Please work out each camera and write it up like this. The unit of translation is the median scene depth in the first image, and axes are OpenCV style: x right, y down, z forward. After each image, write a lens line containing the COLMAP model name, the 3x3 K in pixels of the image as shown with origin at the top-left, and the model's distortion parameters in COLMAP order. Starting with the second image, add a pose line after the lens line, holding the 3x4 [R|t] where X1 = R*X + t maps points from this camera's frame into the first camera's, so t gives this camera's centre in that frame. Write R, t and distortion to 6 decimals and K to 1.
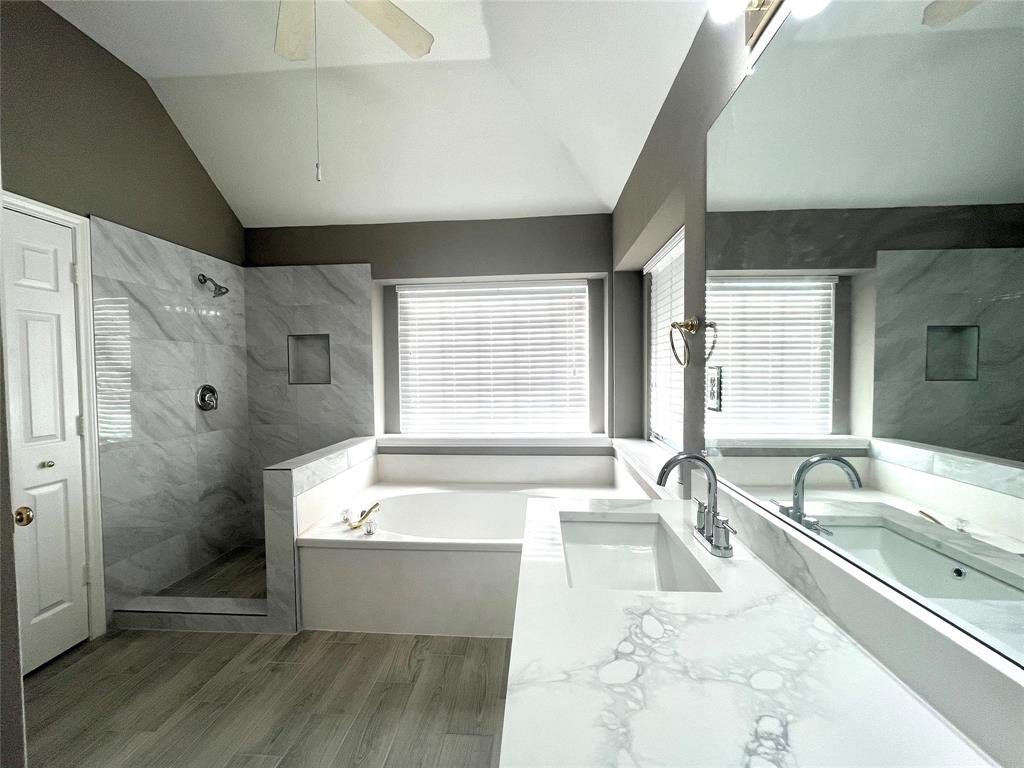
lens RADIAL K [[414.1, 0, 513.4], [0, 414.1, 385.2], [0, 0, 1]] dist [-0.003232, 0.000396]
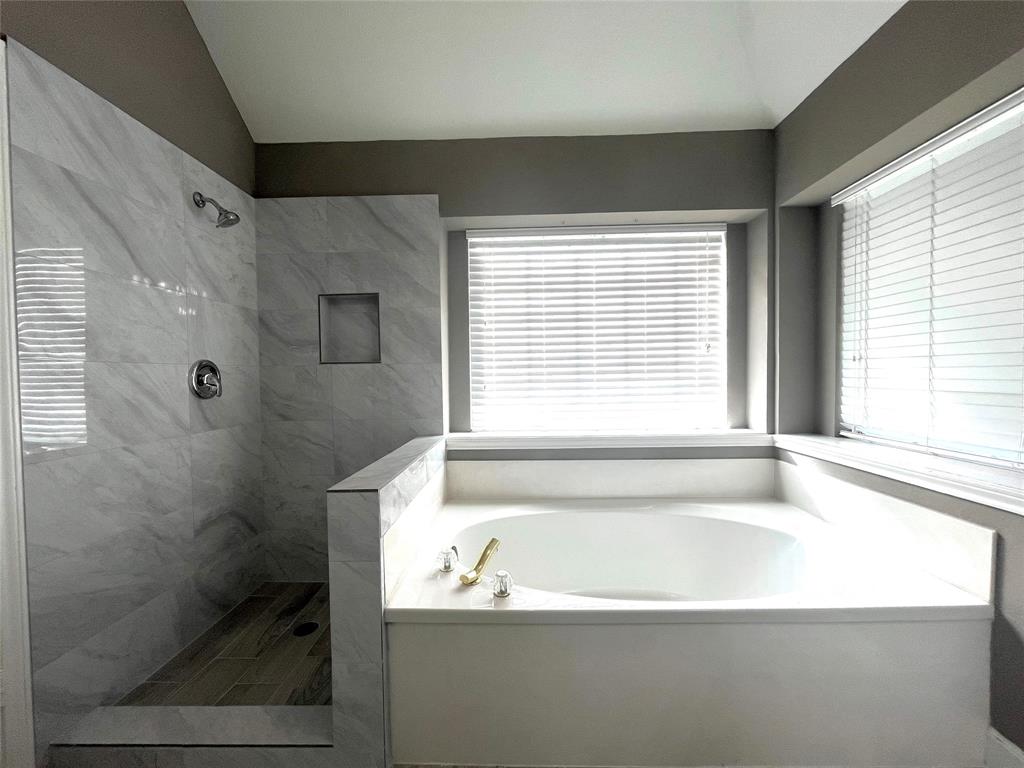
lens RADIAL K [[414.1, 0, 512.9], [0, 414.1, 385.5], [0, 0, 1]] dist [-0.003232, 0.000396]
pose [[0.998617, -0.005026, 0.052332, -0.262708], [0.005454, 0.999953, -0.008037, 0.044533], [-0.052290, 0.008312, 0.998597, 0.288624]]
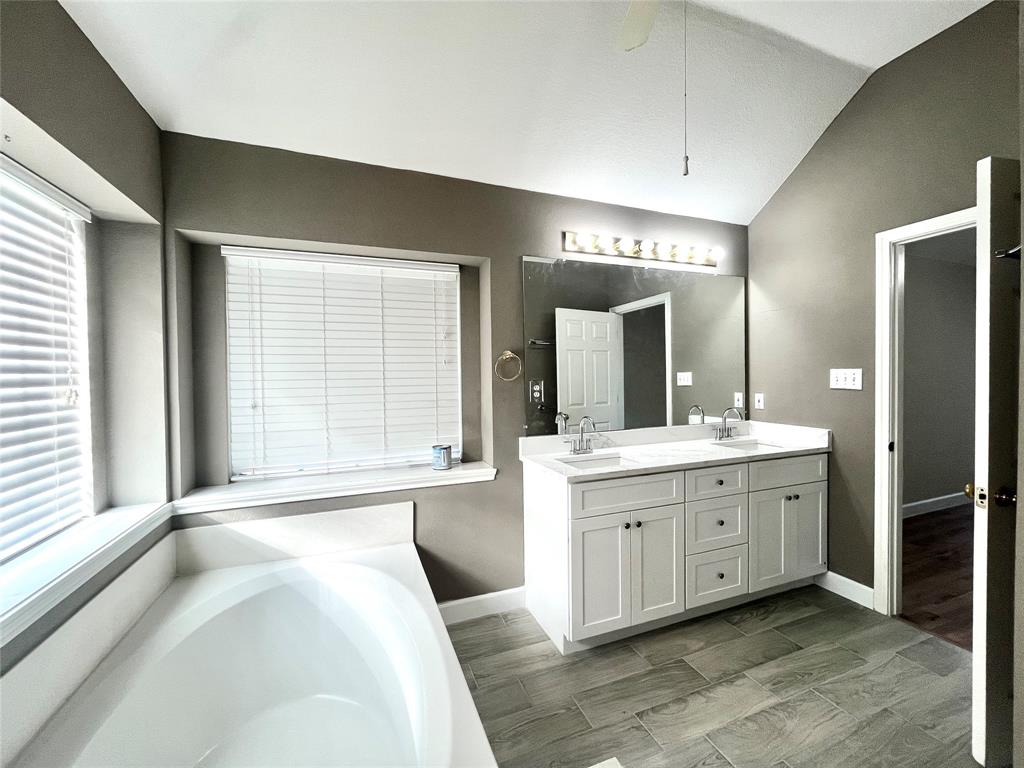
lens RADIAL K [[414.1, 0, 511.2], [0, 414.1, 382.8], [0, 0, 1]] dist [-0.003232, 0.000396]
pose [[-0.422471, 0.002124, 0.906374, -0.520006], [0.050131, 0.998521, 0.021027, -0.032624], [-0.904989, 0.054321, -0.421953, 0.799495]]
